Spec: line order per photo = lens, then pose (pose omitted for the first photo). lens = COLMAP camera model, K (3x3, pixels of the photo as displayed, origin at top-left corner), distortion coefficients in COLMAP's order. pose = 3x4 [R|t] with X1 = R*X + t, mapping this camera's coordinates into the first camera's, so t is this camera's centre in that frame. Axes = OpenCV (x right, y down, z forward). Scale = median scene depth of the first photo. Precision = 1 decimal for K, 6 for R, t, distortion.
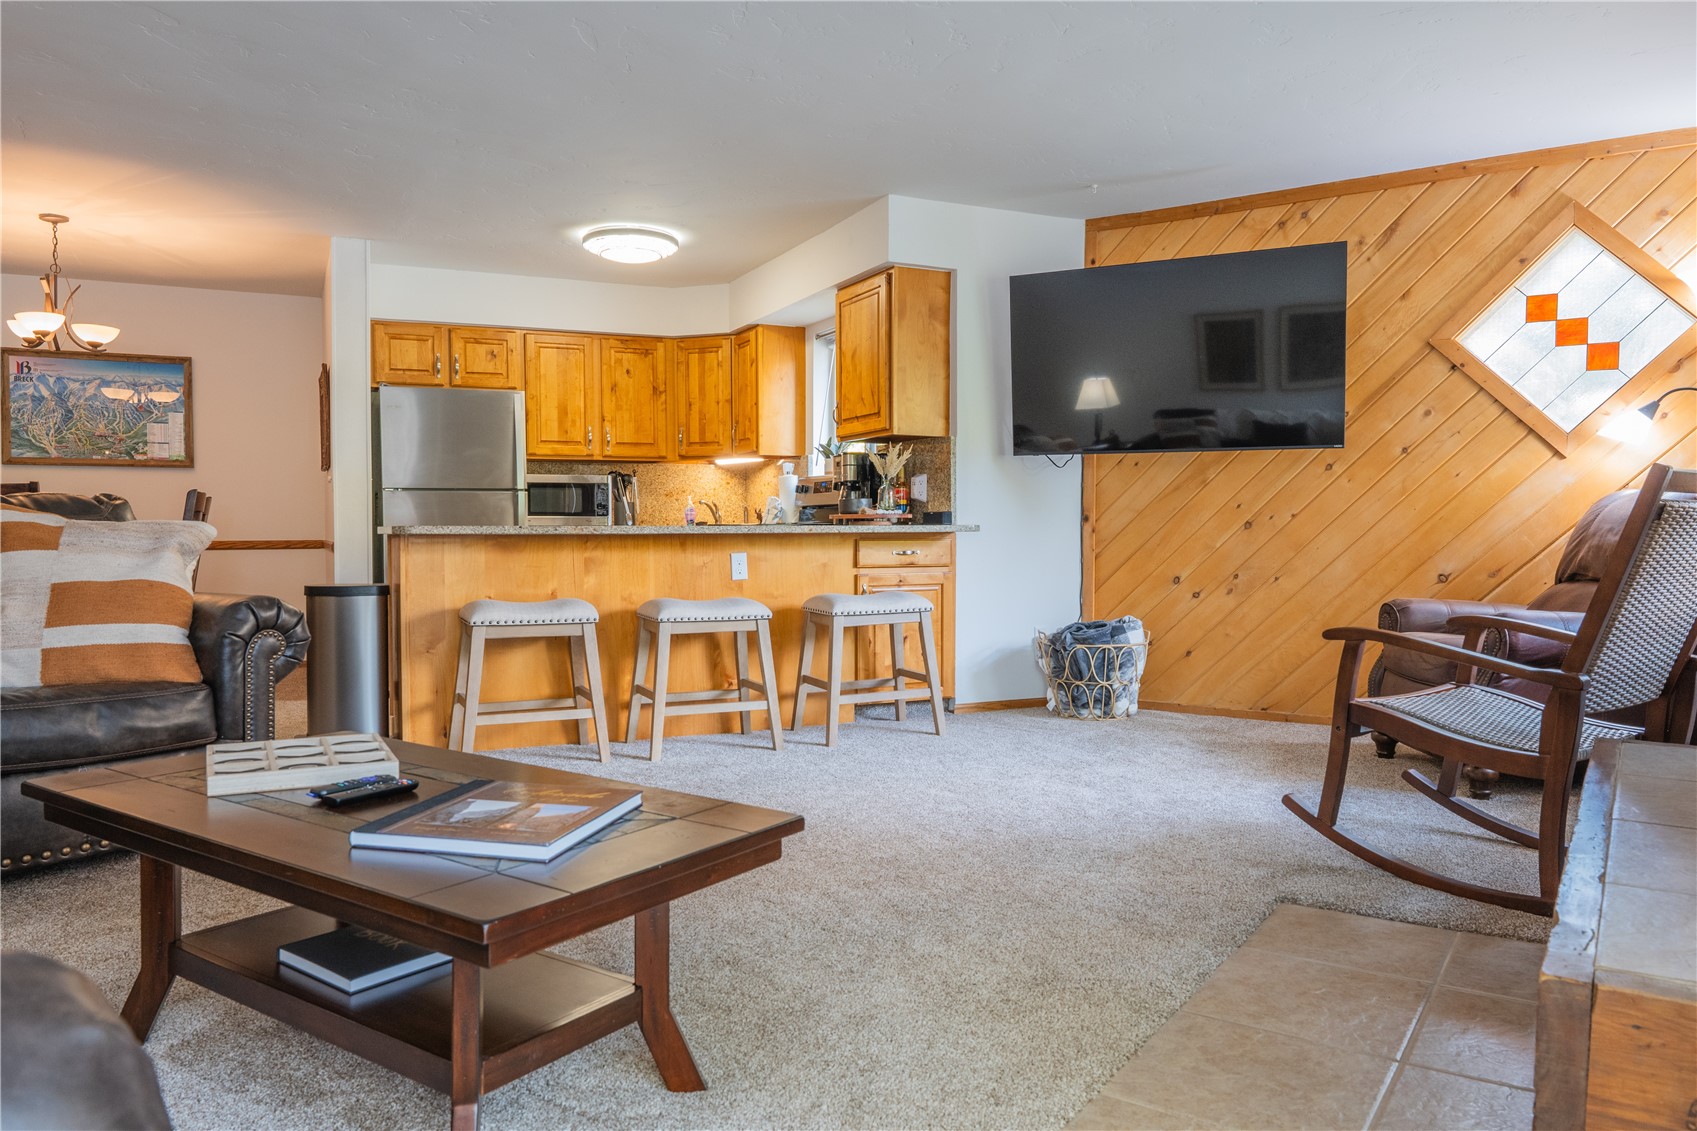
lens RADIAL K [[1176.2, 0, 843.6], [0, 1176.2, 563.7], [0, 0, 1]] dist [0.012220, -0.008311]
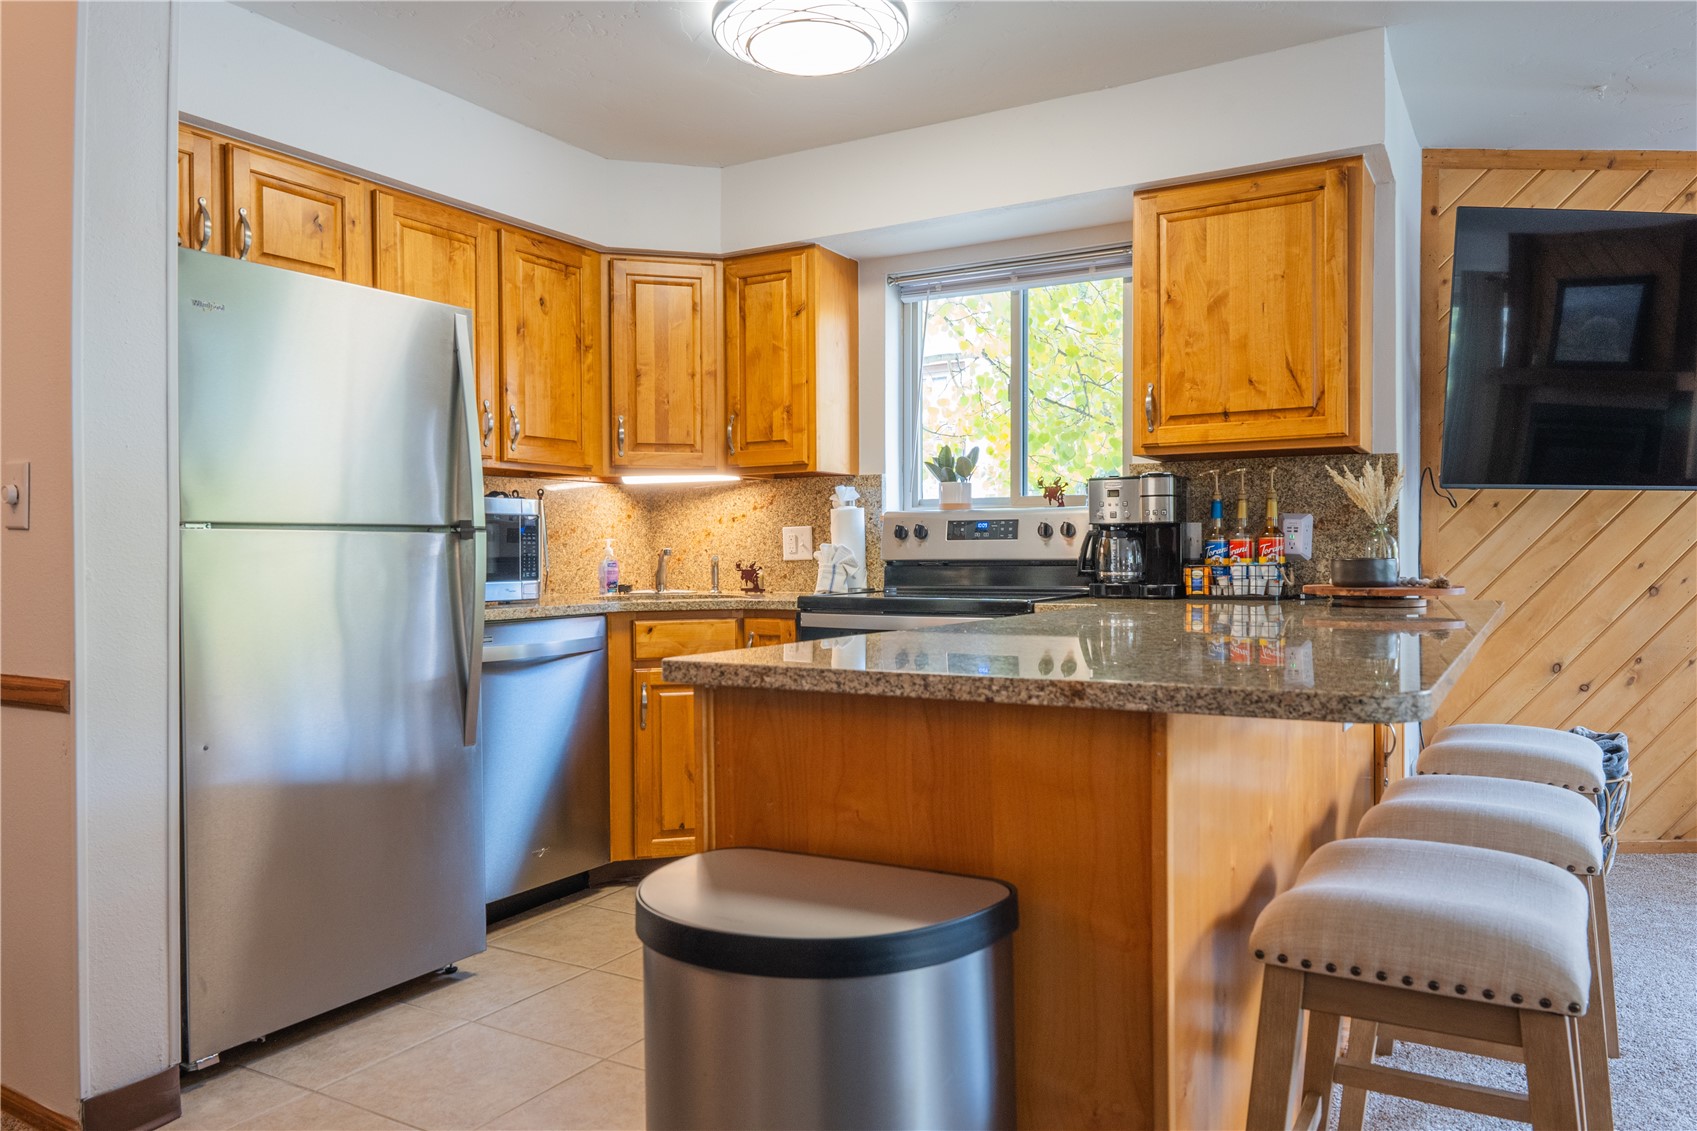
lens RADIAL K [[1176.2, 0, 849.1], [0, 1176.2, 561.1], [0, 0, 1]] dist [0.012220, -0.008311]
pose [[0.823554, -0.005154, 0.567215, -0.486875], [0.020395, 0.999581, -0.020529, -0.045917], [-0.566871, 0.028476, 0.823314, 0.657008]]
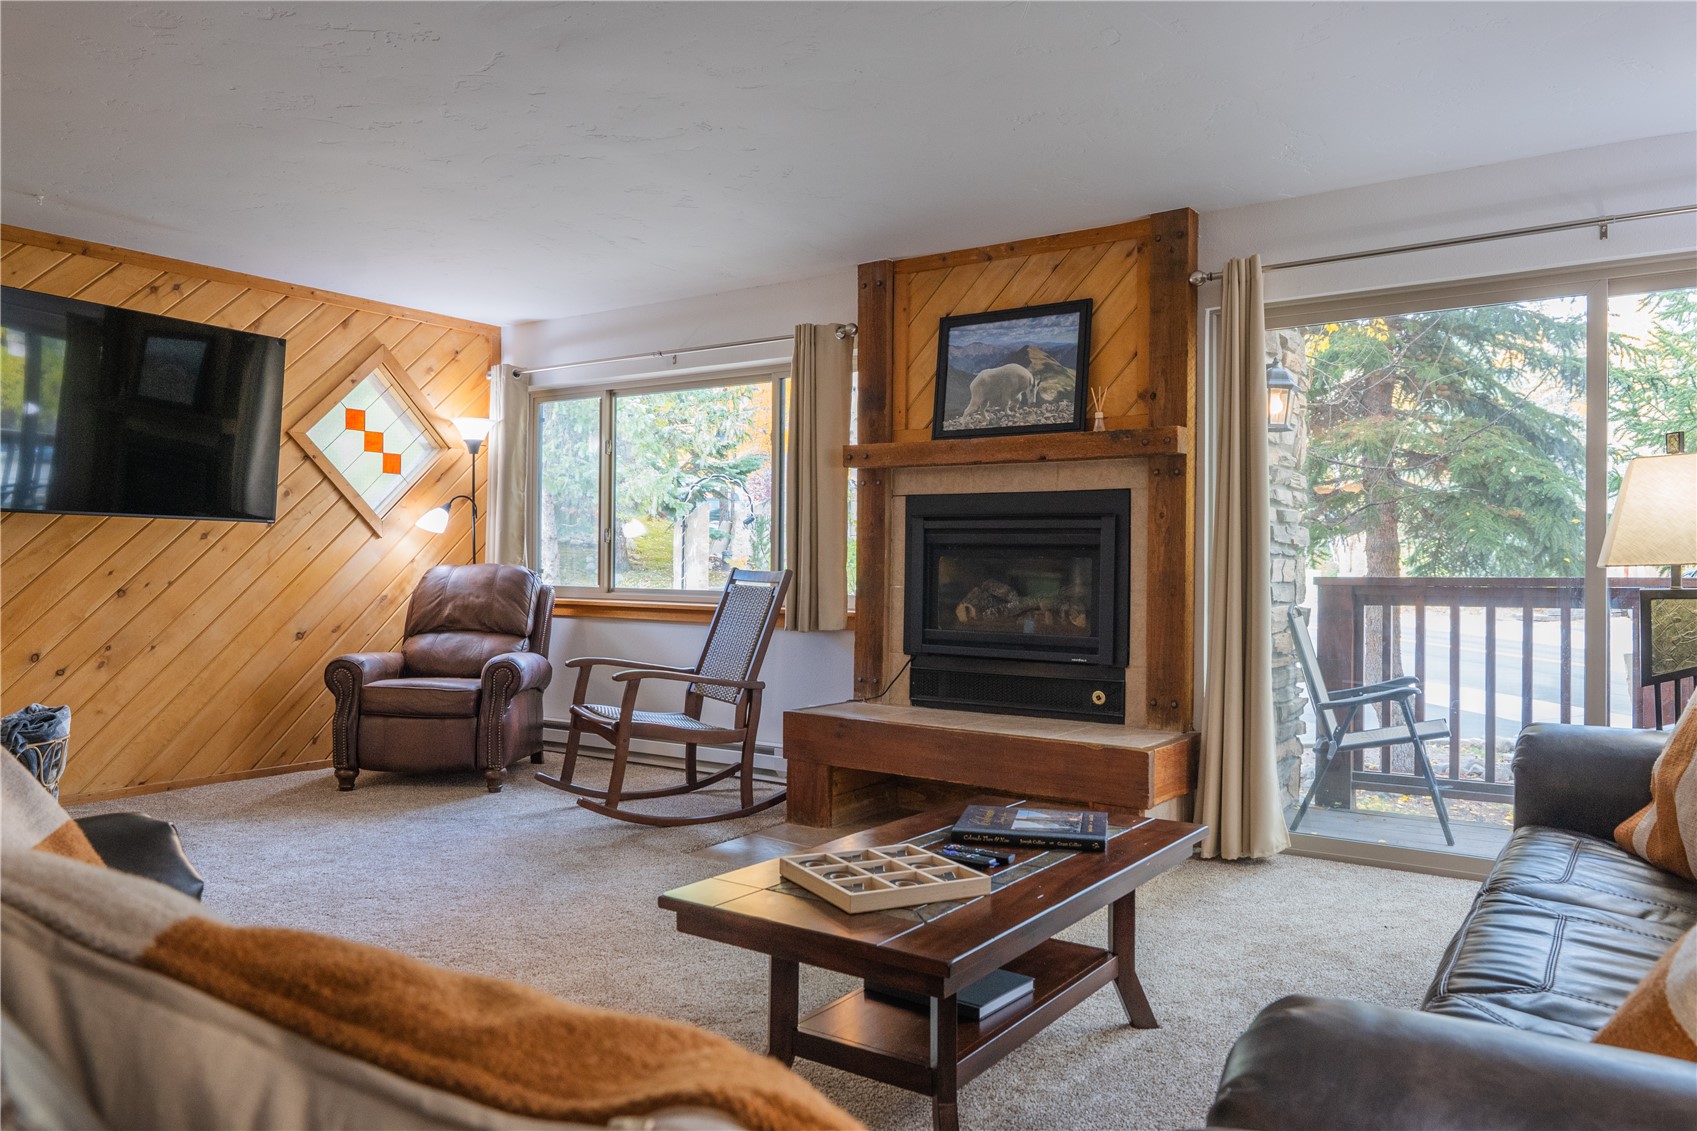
lens RADIAL K [[1176.2, 0, 844.4], [0, 1176.2, 563.5], [0, 0, 1]] dist [0.012220, -0.008311]
pose [[0.019333, -0.000005, 0.999813, -0.583070], [0.028376, 0.999597, -0.000544, -0.038828], [-0.999410, 0.028382, 0.019326, 0.388461]]
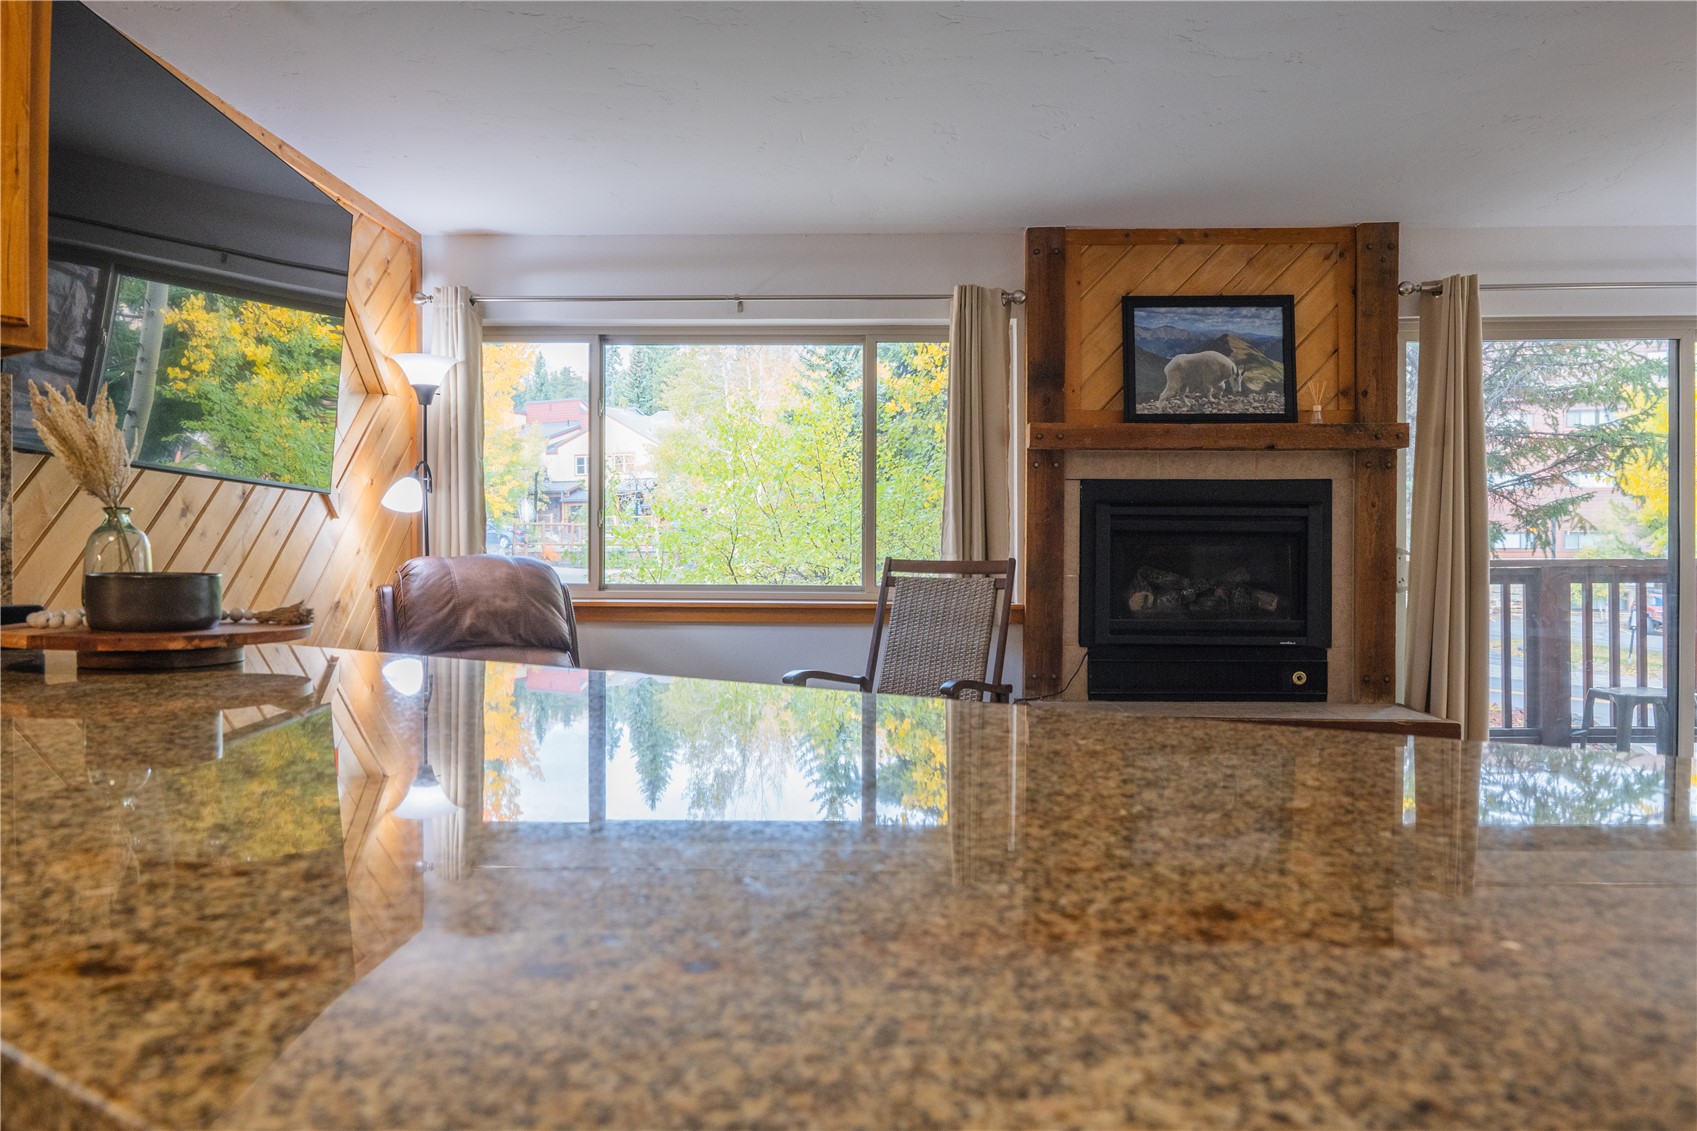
lens RADIAL K [[1176.2, 0, 848.6], [0, 1176.2, 563.4], [0, 0, 1]] dist [0.012220, -0.008311]
pose [[-0.528689, -0.007364, 0.848784, -0.300589], [0.029604, 0.999194, 0.027109, -0.058414], [-0.848299, 0.039459, -0.528044, 0.991704]]
